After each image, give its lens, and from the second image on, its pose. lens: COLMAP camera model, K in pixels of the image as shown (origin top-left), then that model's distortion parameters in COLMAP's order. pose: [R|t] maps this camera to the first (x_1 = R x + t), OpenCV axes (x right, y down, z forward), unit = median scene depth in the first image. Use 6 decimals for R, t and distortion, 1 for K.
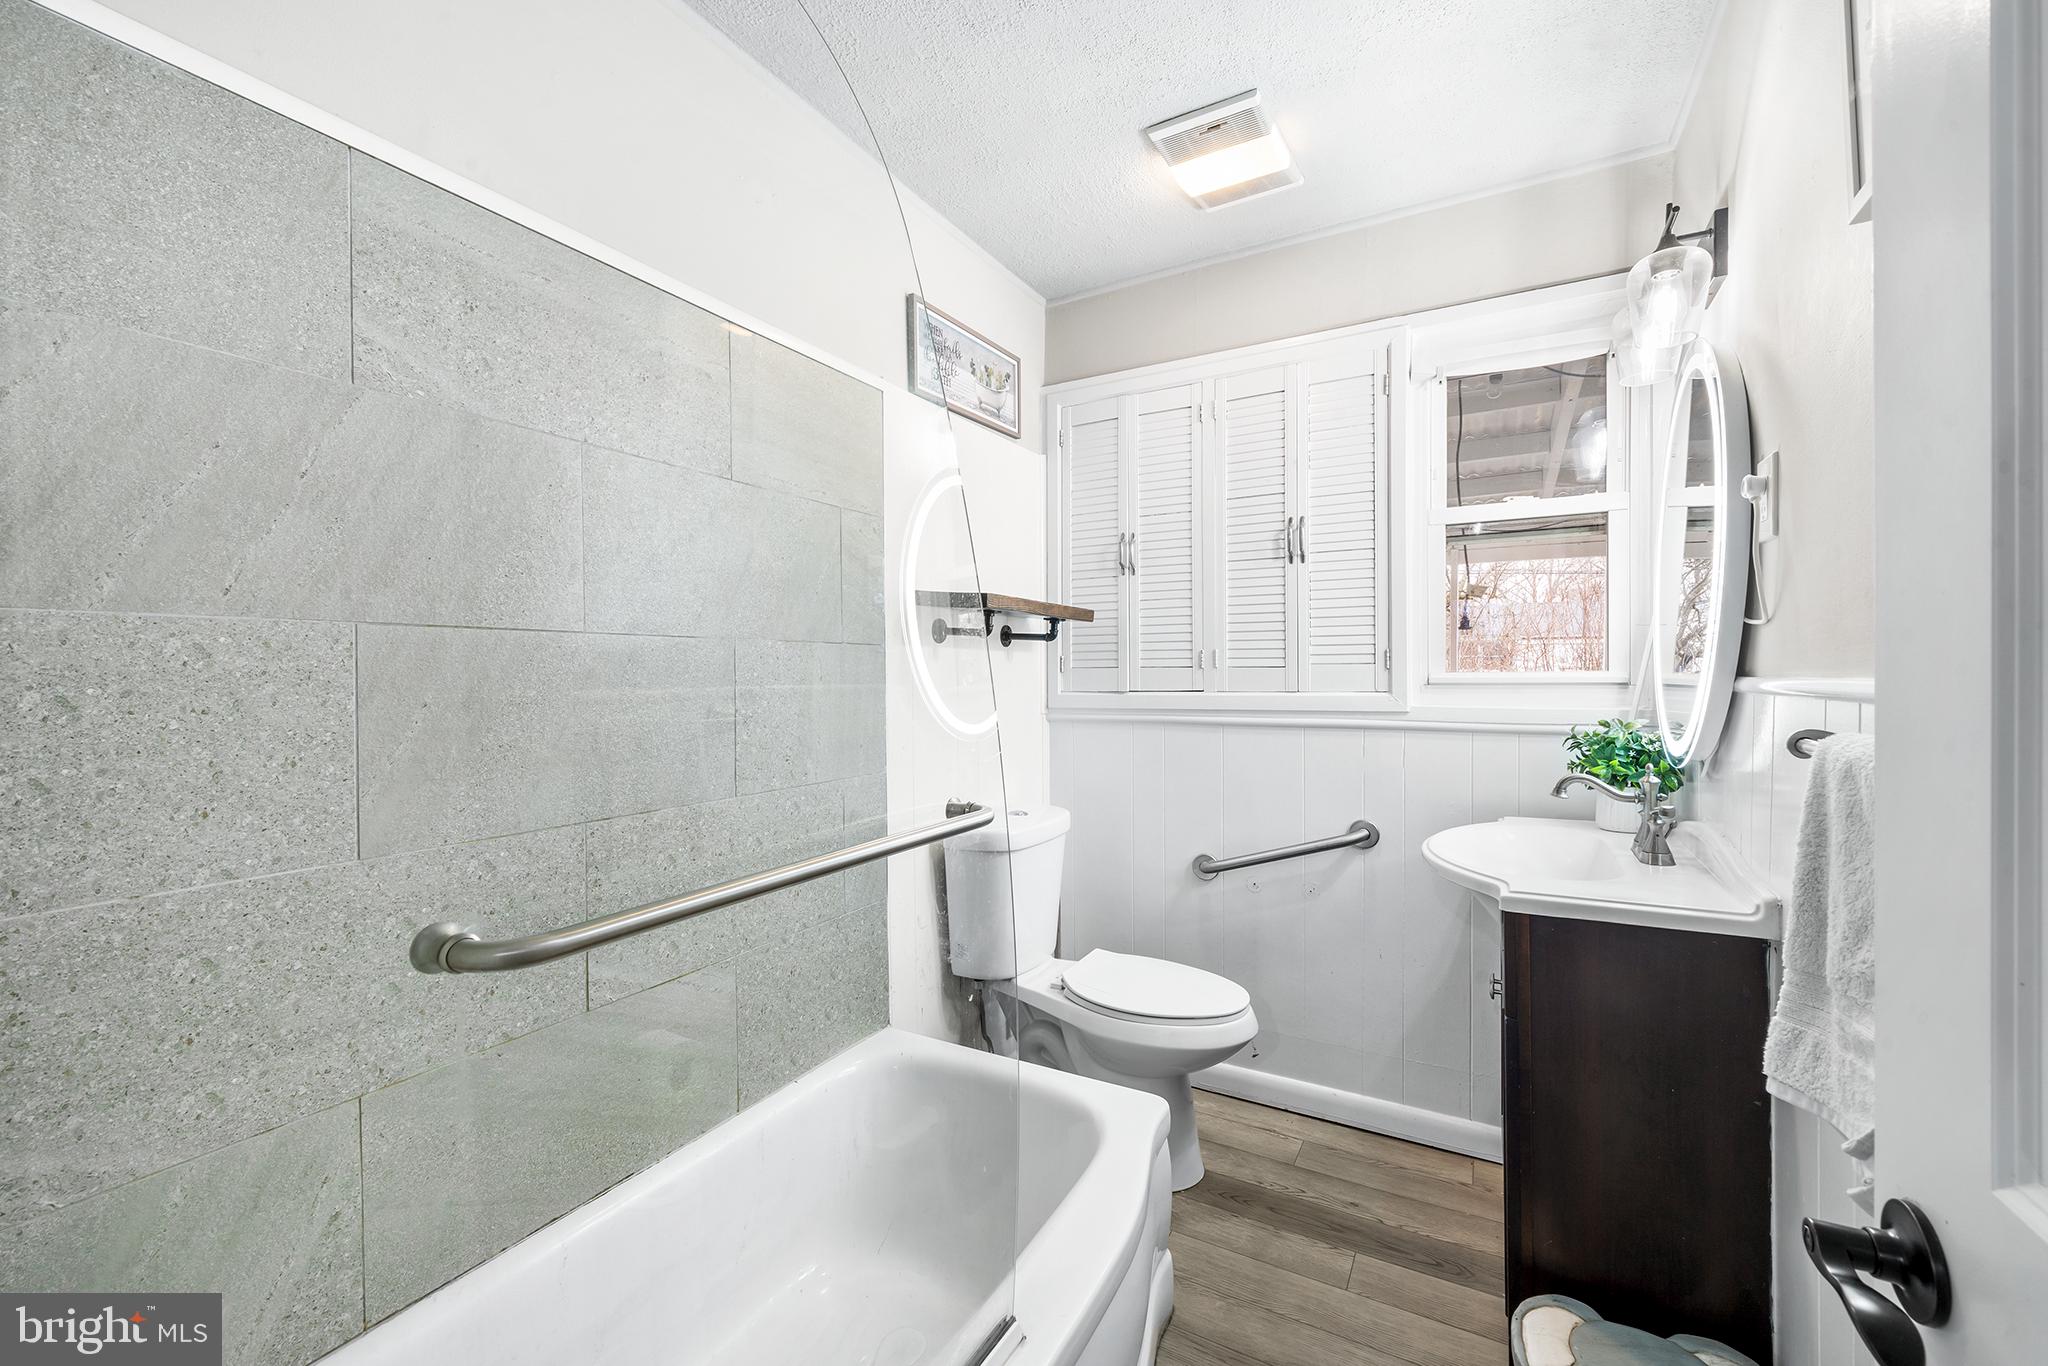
lens RADIAL K [[816.9, 0, 1026.3], [0, 816.9, 679.2], [0, 0, 1]] dist [-0.001792, -0.000219]
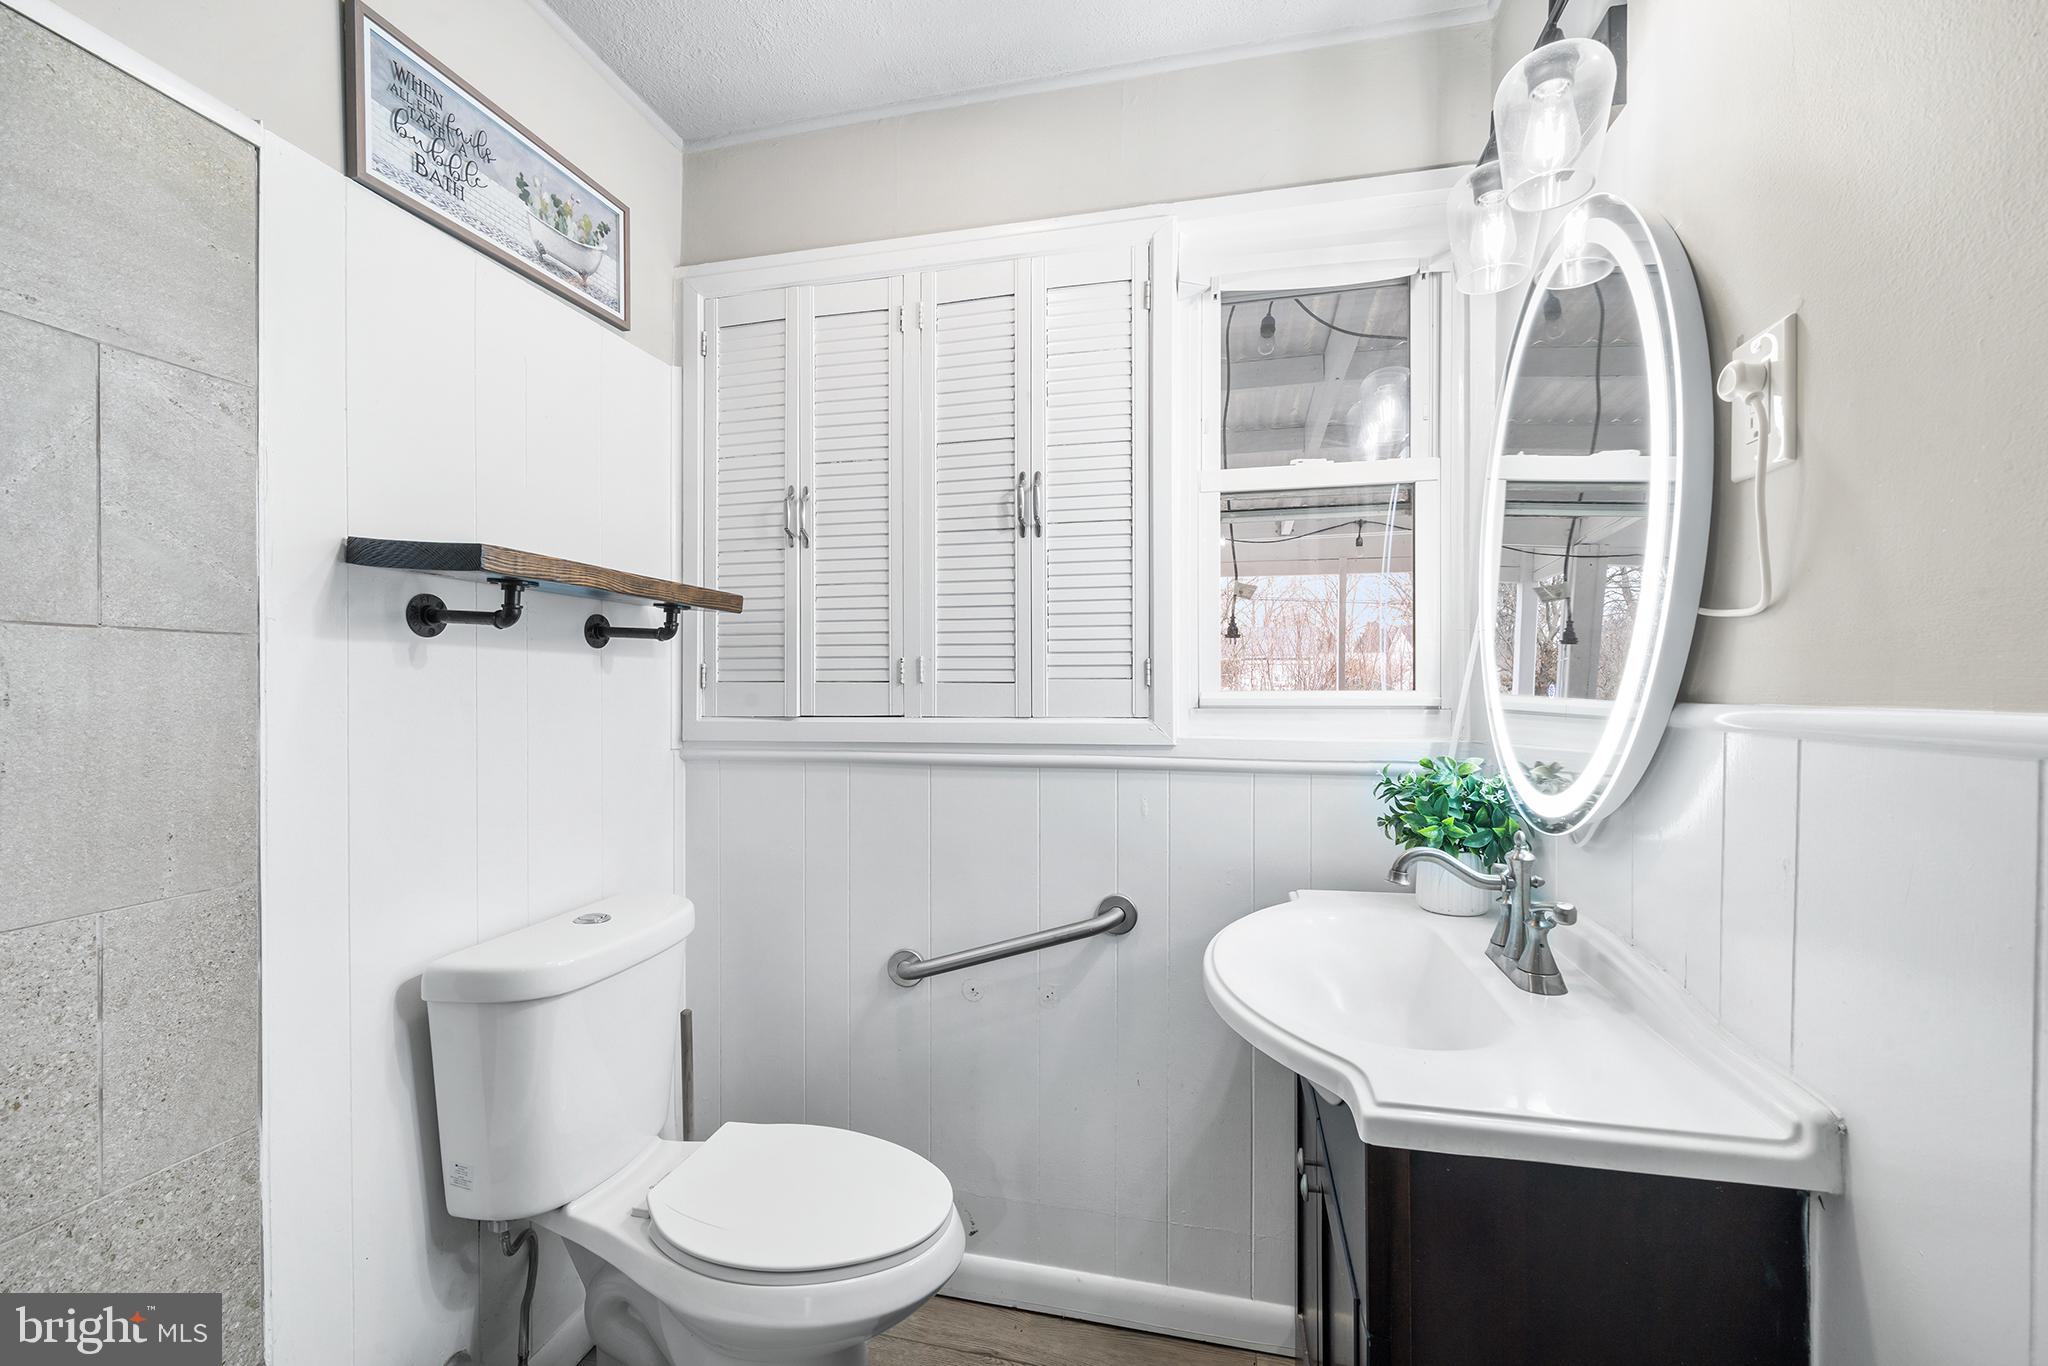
lens RADIAL K [[816.9, 0, 1026.3], [0, 816.9, 679.2], [0, 0, 1]] dist [-0.001792, -0.000219]
pose [[0.959459, 0.007873, 0.281740, 0.128600], [-0.002721, 0.999822, -0.018673, -0.004793], [-0.281837, 0.017149, 0.959309, 0.320714]]
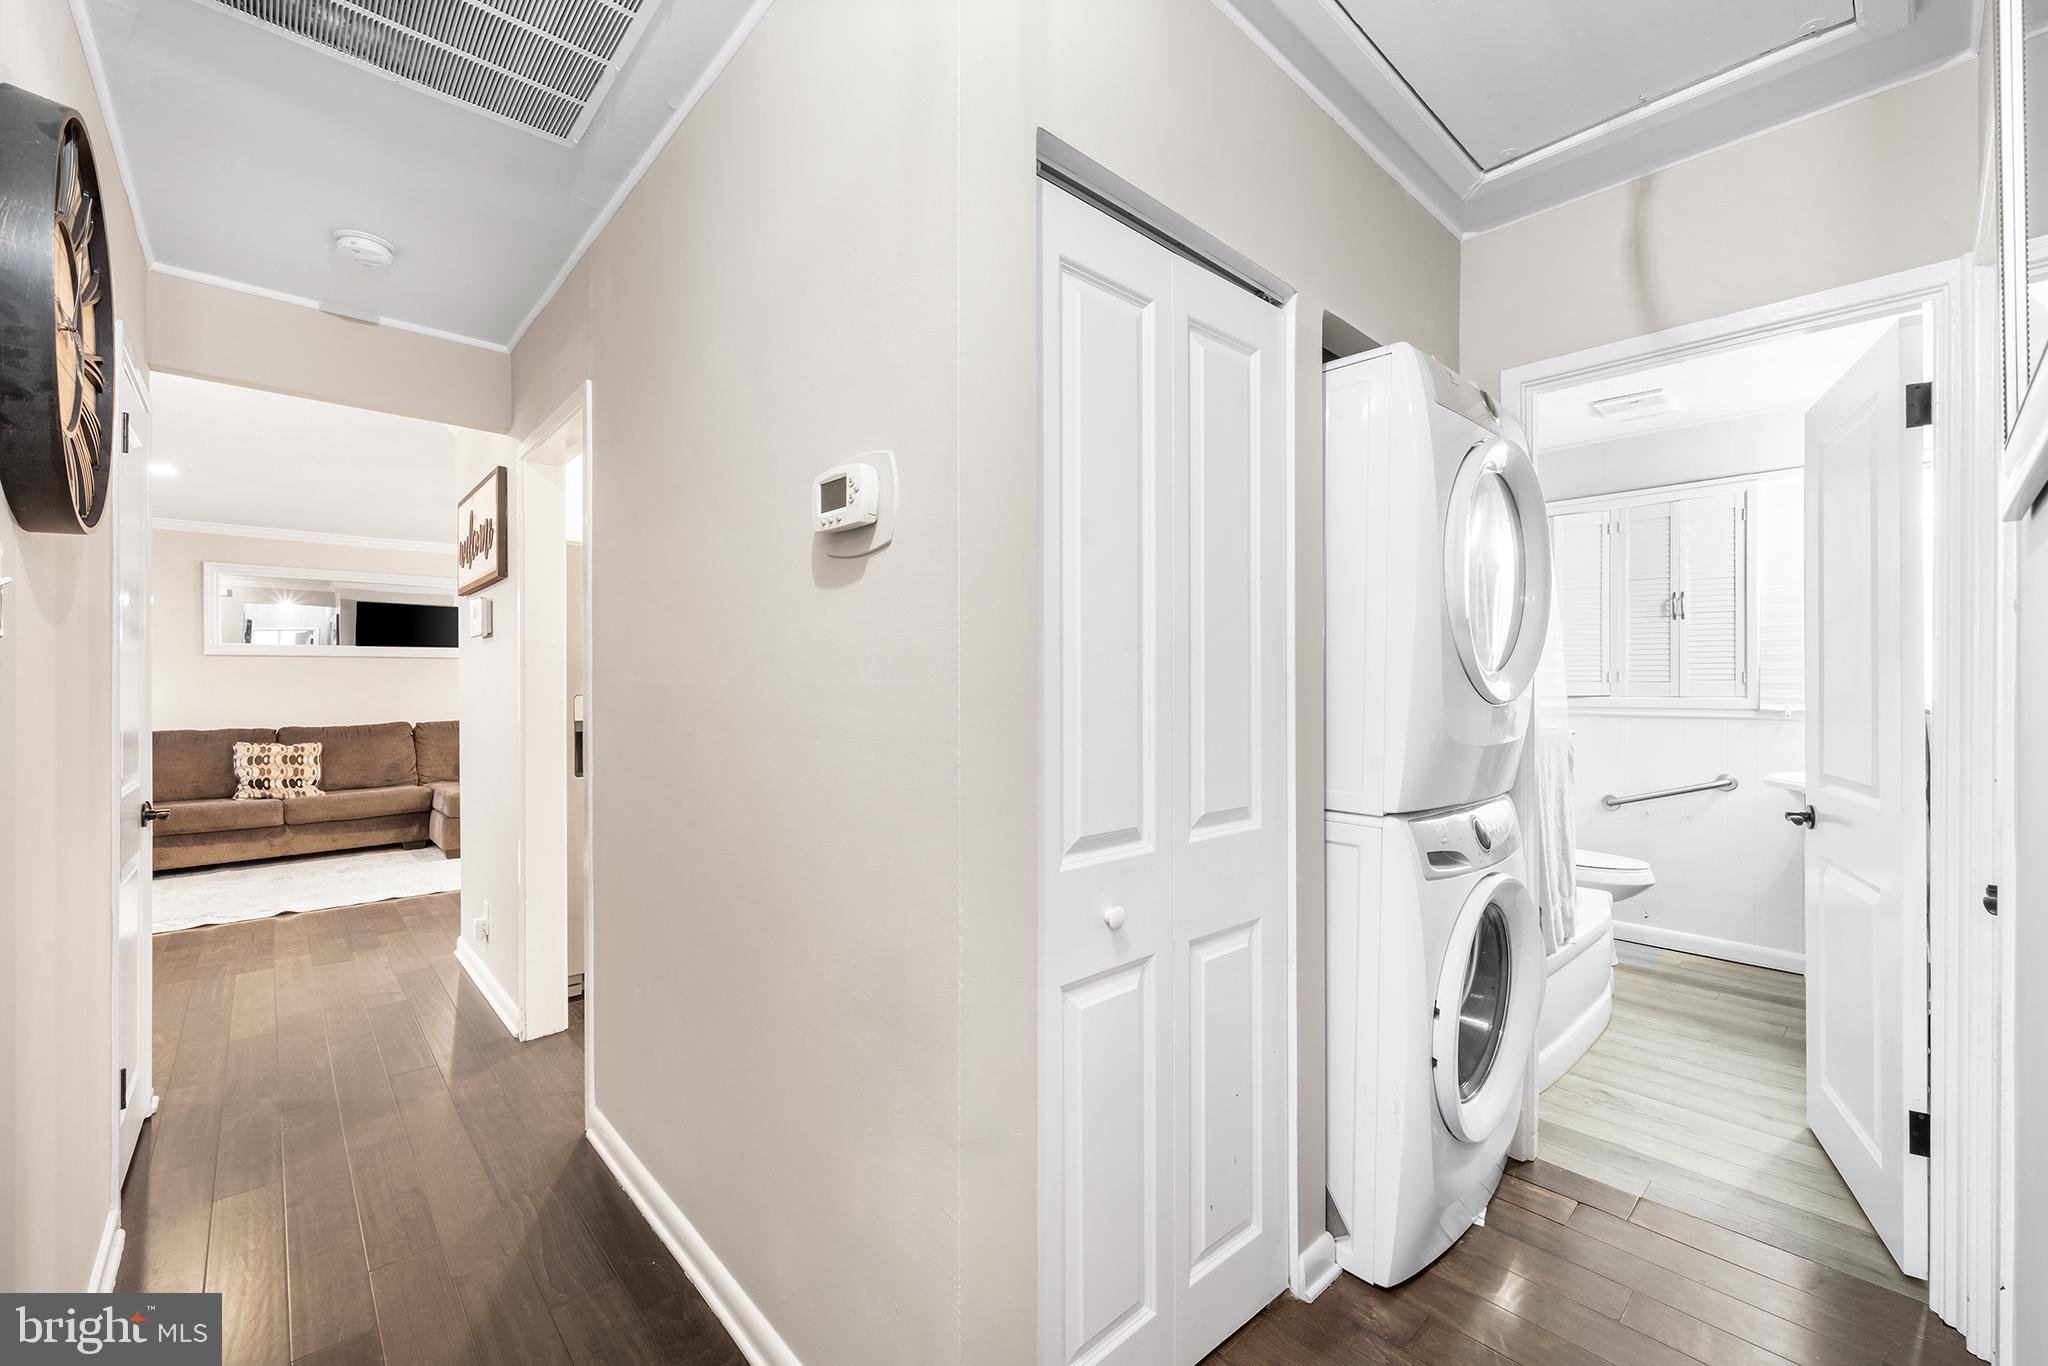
lens RADIAL K [[816.9, 0, 1026.3], [0, 816.9, 679.2], [0, 0, 1]] dist [-0.001792, -0.000219]
pose [[0.950139, 0.005034, -0.311786, -0.420401], [-0.008138, 0.999929, -0.008654, 0.005878], [0.311720, 0.010760, 0.950113, -1.012654]]
